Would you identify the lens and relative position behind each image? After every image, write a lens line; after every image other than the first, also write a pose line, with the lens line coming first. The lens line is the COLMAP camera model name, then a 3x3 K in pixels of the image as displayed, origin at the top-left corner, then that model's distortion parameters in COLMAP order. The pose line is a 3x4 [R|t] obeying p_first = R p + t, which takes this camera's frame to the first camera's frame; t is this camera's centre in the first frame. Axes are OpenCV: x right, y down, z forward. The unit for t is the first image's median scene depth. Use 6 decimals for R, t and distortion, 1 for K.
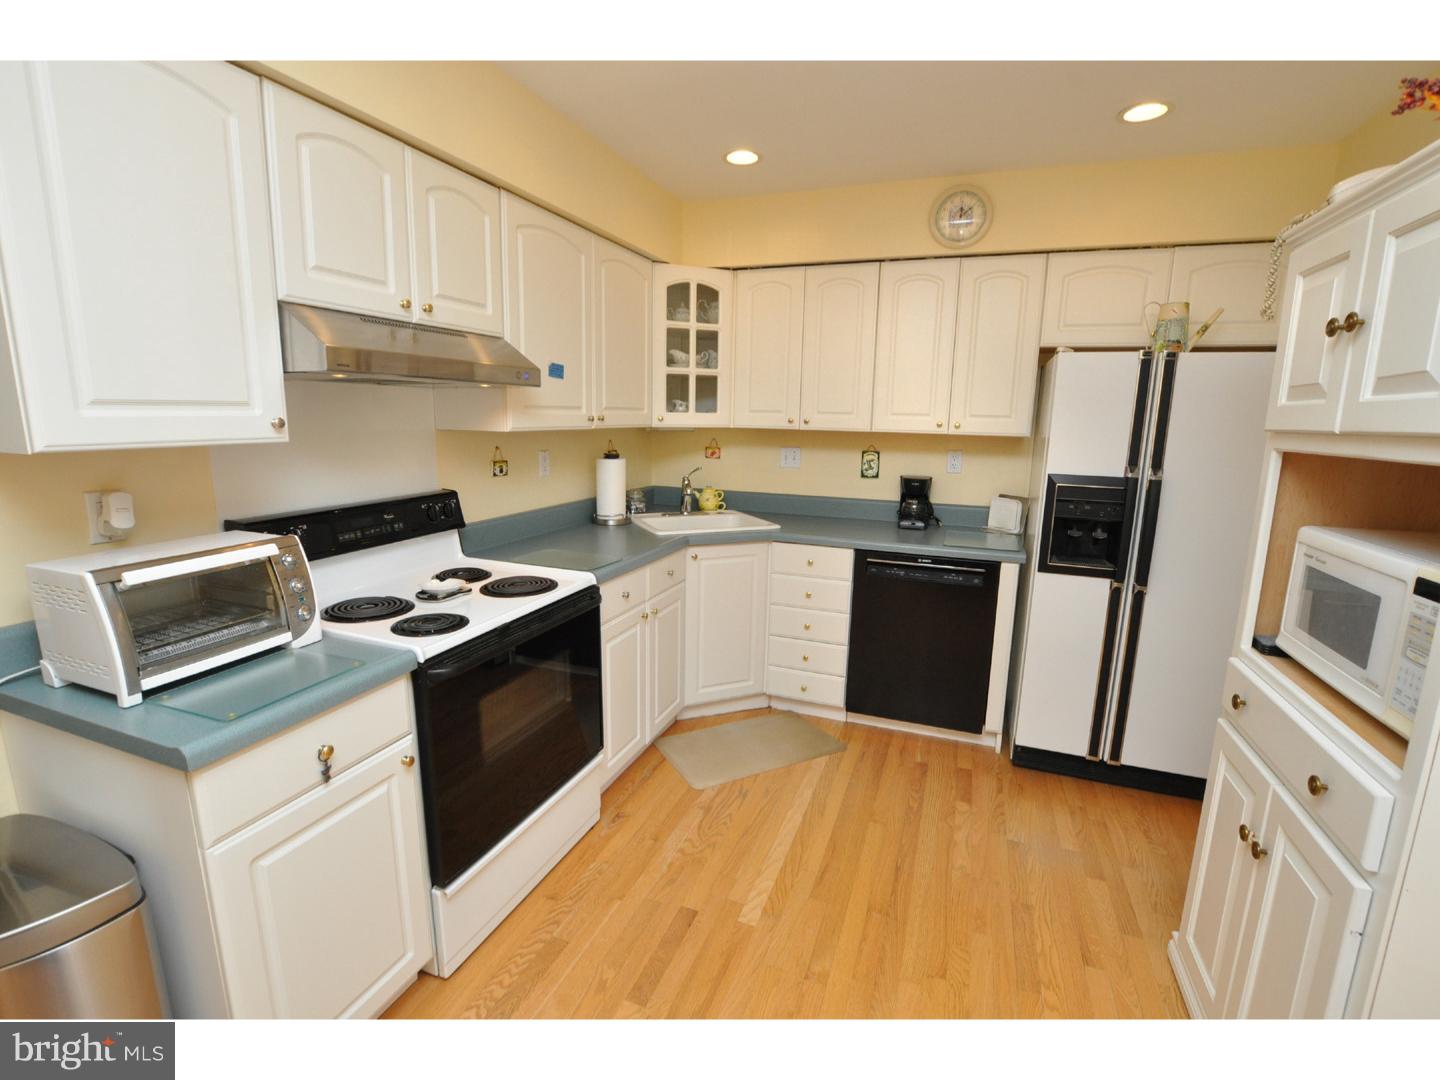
lens RADIAL K [[649.0, 0, 720.9], [0, 649.0, 542.6], [0, 0, 1]] dist [-0.036003, 0.007455]
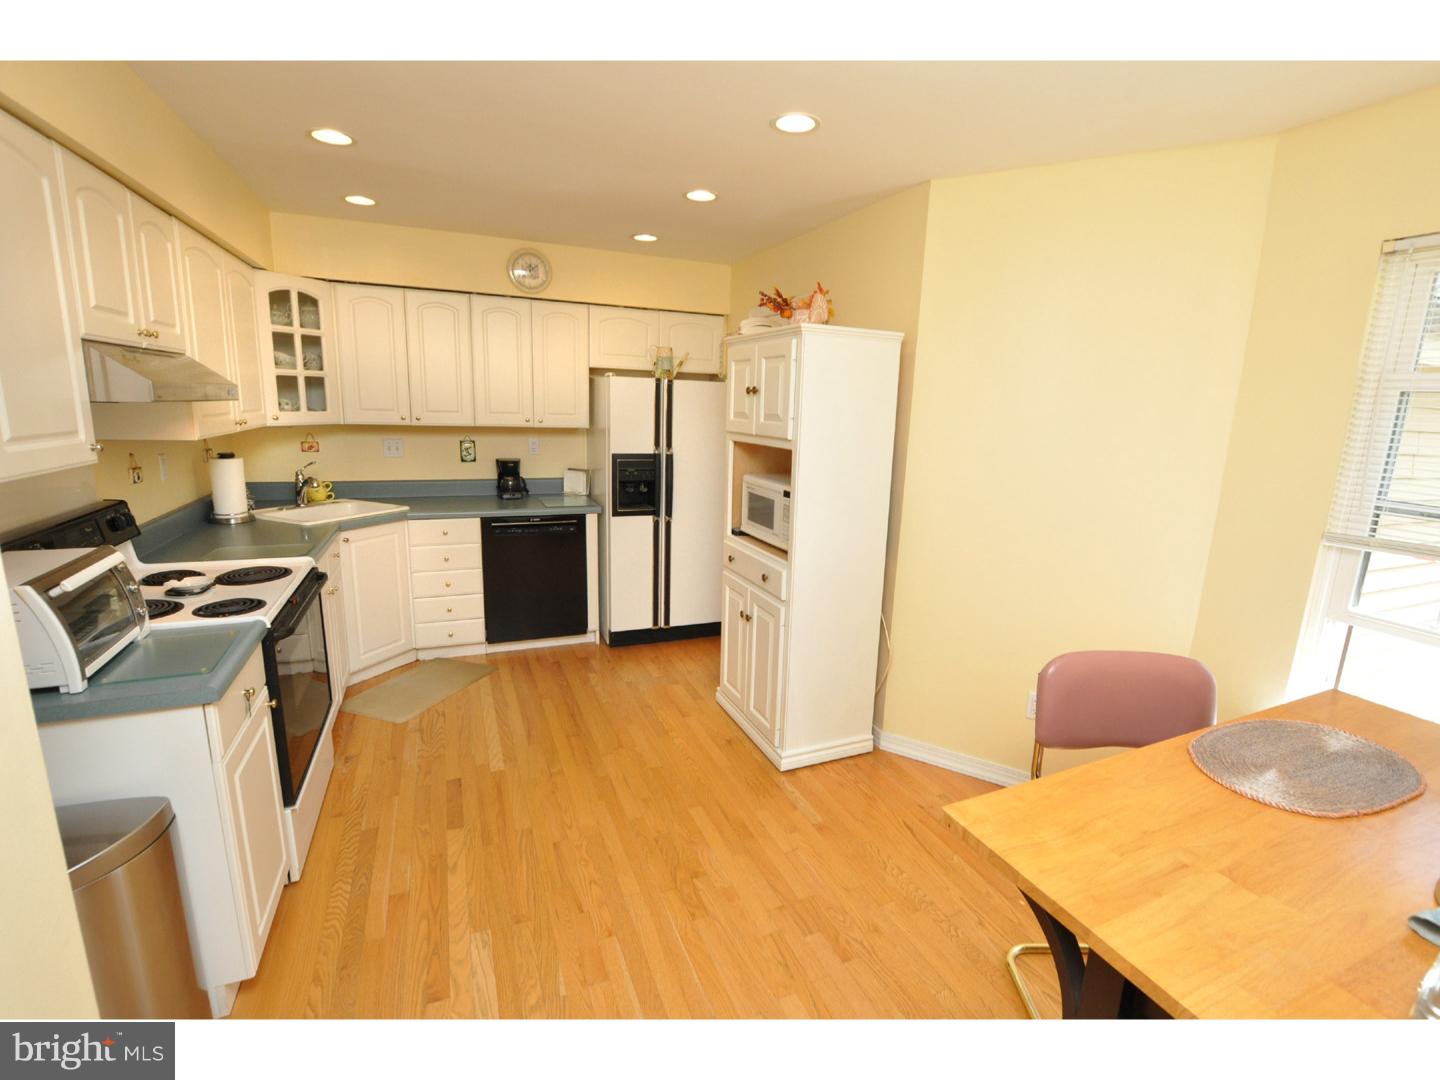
lens RADIAL K [[633.7, 0, 721.7], [0, 633.7, 536.6], [0, 0, 1]] dist [-0.034087, 0.007849]
pose [[0.730113, -0.133783, 0.670102, -0.330913], [0.112155, 0.990810, 0.075613, 0.006700], [-0.674060, 0.019949, 0.738407, -0.292513]]
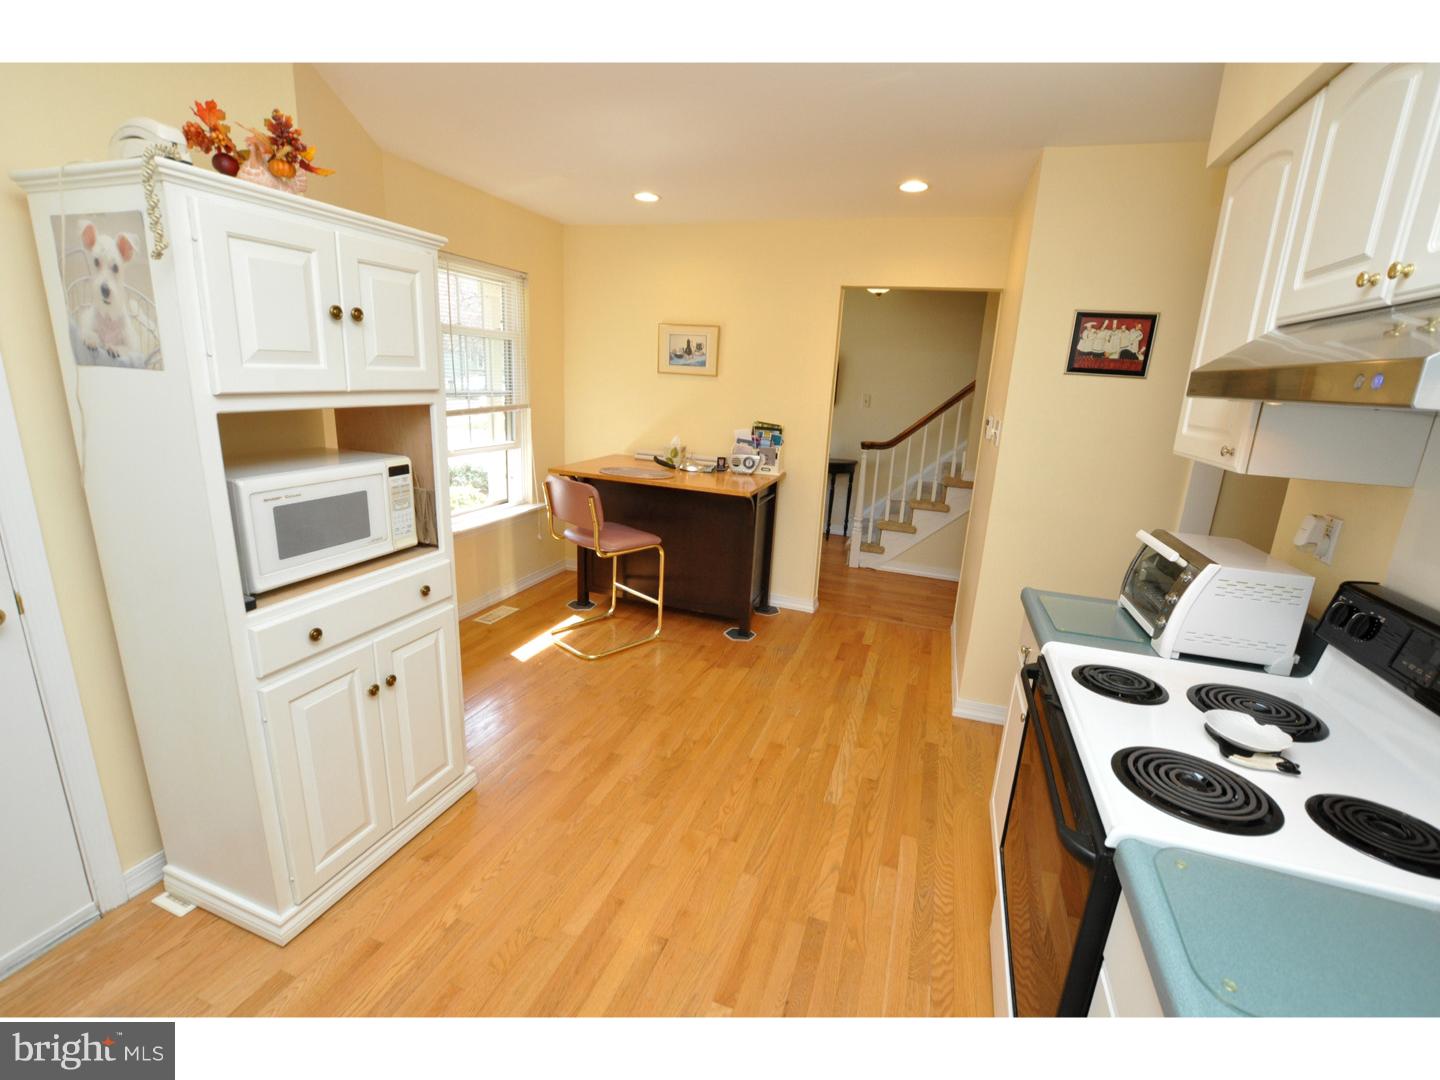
lens RADIAL K [[633.7, 0, 721.7], [0, 633.7, 536.6], [0, 0, 1]] dist [-0.034087, 0.007849]
pose [[-0.997867, -0.060428, -0.024702, 0.068169], [-0.065175, 0.900510, 0.429924, -0.228684], [-0.003735, 0.430617, -0.902527, 1.021260]]
